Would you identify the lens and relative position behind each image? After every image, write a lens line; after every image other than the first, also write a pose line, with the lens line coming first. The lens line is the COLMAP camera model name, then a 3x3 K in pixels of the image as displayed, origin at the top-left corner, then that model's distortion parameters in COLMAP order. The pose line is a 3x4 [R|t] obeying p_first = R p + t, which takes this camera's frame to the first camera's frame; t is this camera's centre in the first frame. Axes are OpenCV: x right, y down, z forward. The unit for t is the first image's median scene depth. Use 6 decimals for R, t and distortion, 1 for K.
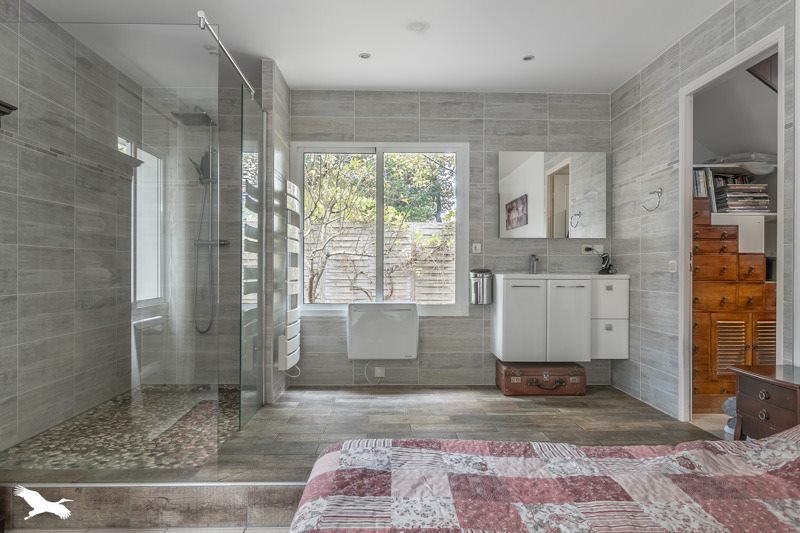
lens RADIAL K [[547.1, 0, 399.3], [0, 547.1, 266.1], [0, 0, 1]] dist [0.040441, 0.000130]
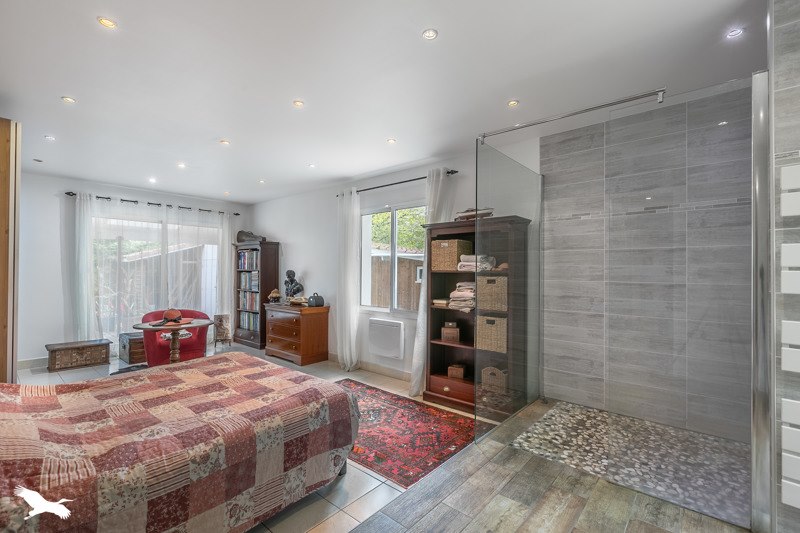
lens RADIAL K [[359.4, 0, 398.7], [0, 359.4, 266.1], [0, 0, 1]] dist [0.002473, -0.000008]
pose [[-0.677098, -0.017830, -0.735677, 0.316420], [-0.006980, 0.999817, -0.017807, -0.042403], [0.735860, -0.006922, -0.677098, 0.896412]]
